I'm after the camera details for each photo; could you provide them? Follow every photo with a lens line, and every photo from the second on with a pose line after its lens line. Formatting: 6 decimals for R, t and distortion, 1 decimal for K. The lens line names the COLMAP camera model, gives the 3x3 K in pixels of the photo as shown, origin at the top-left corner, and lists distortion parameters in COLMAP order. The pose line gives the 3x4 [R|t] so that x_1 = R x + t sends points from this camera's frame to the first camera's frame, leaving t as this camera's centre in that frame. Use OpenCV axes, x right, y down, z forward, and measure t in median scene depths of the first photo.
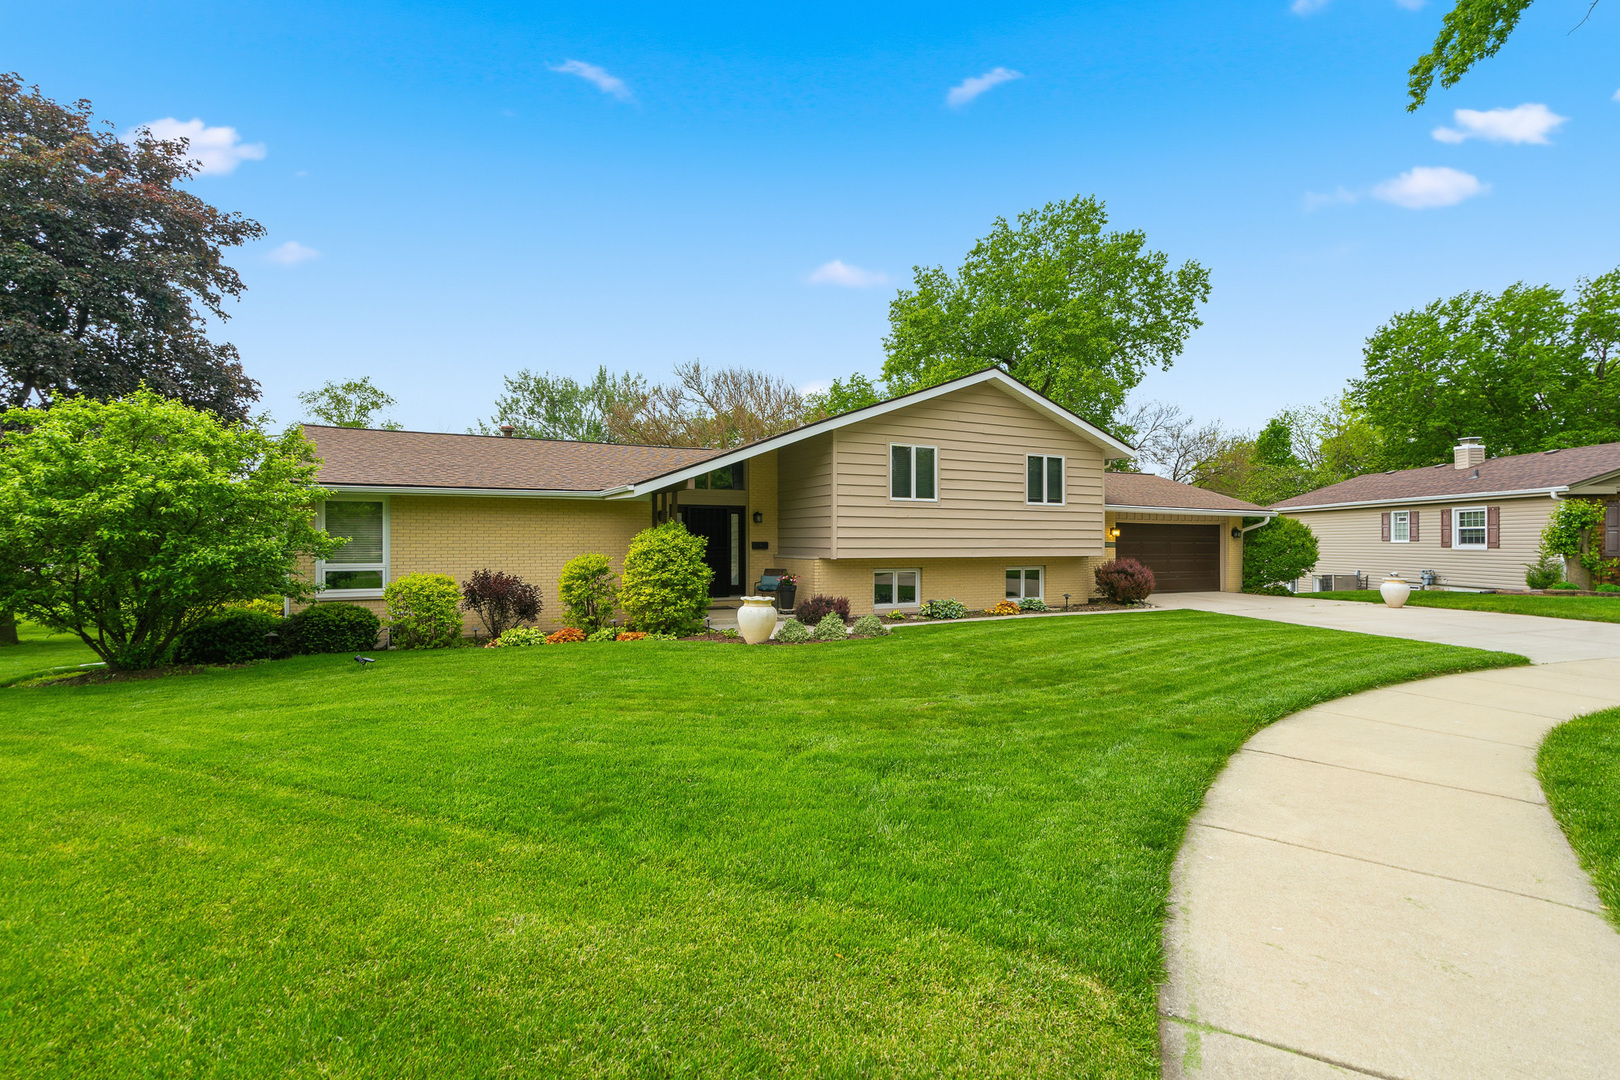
lens RADIAL K [[748.9, 0, 806.0], [0, 748.9, 538.7], [0, 0, 1]] dist [-0.001173, 0.000479]
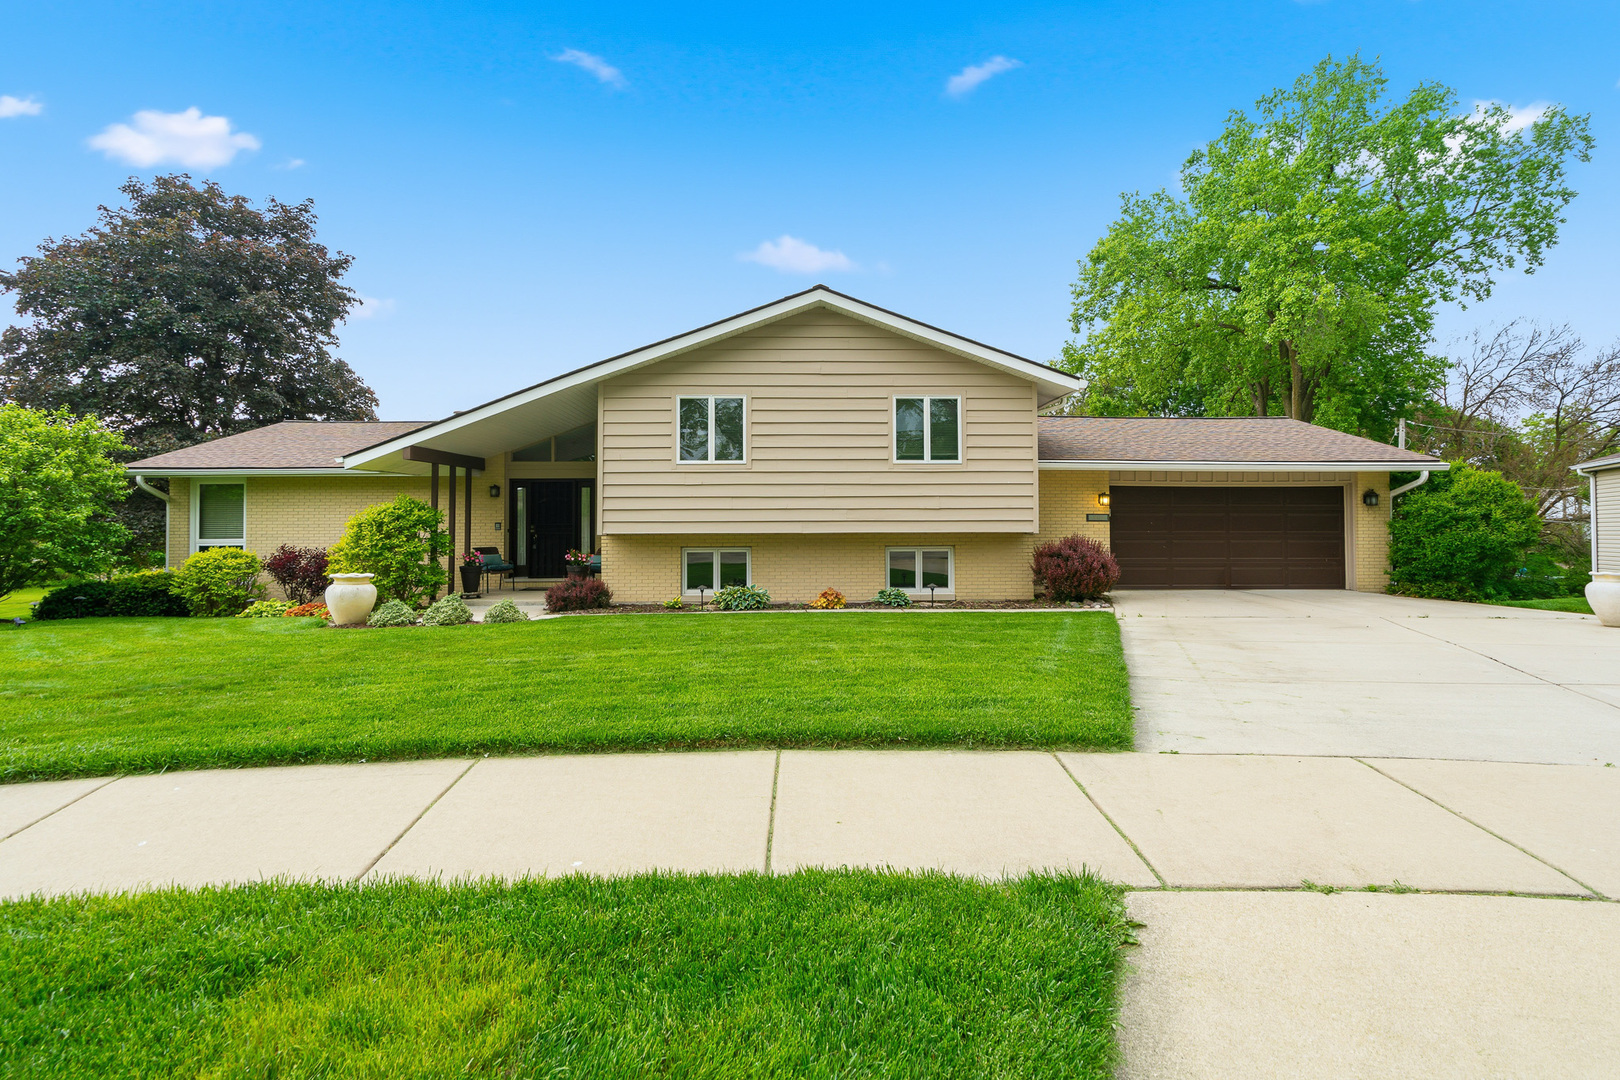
lens RADIAL K [[734.3, 0, 809.2], [0, 734.3, 523.3], [0, 0, 1]] dist [-0.001997, 0.000273]
pose [[0.903485, -0.006652, -0.428569, 0.481598], [0.007921, 0.999968, 0.001178, 0.011249], [0.428548, -0.004459, 0.903508, 0.266883]]
